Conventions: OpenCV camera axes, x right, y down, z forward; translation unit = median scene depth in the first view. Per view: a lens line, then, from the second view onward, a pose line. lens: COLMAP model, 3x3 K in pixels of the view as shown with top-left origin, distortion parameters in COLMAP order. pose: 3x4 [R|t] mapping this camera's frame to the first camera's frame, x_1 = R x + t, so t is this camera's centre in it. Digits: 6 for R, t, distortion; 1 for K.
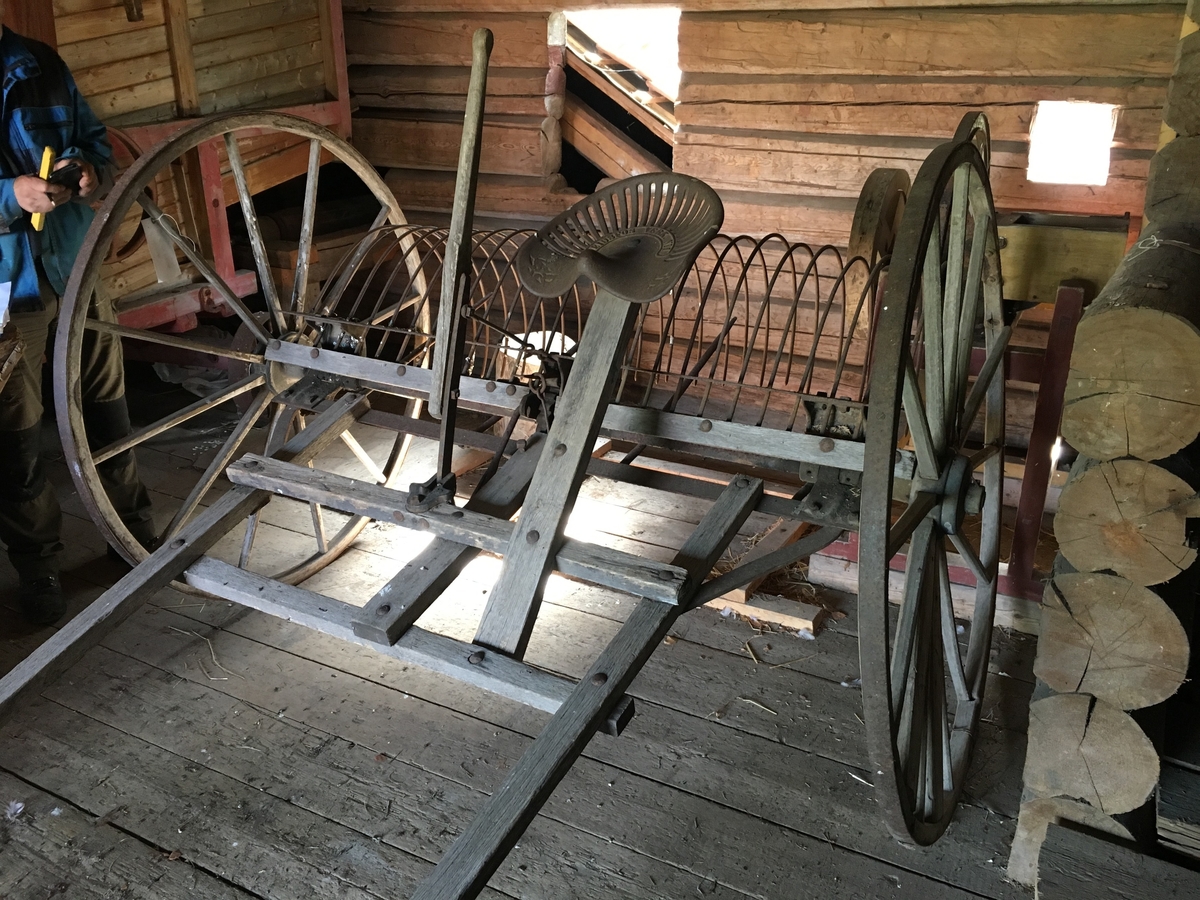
lens RADIAL K [[1014.3, 0, 598.9], [0, 1014.3, 454.4], [0, 0, 1]] dist [0.061124, -0.082964]
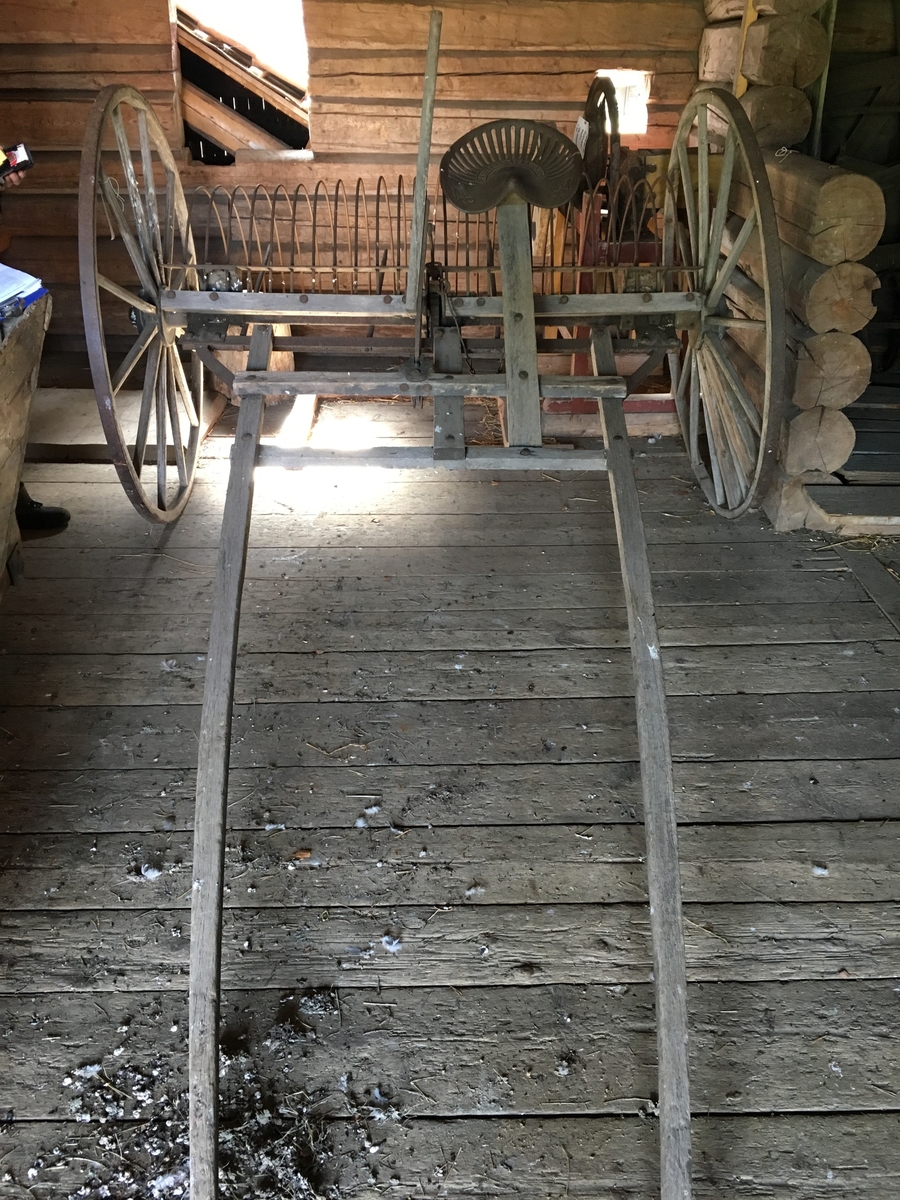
lens RADIAL K [[1014.3, 0, 457.5], [0, 1014.3, 600.9], [0, 0, 1]] dist [0.061124, -0.082964]
pose [[0.866330, -0.239747, 0.438171, -0.464863], [0.179954, 0.968174, 0.173944, 0.065551], [-0.465928, -0.071842, 0.881901, -0.160091]]
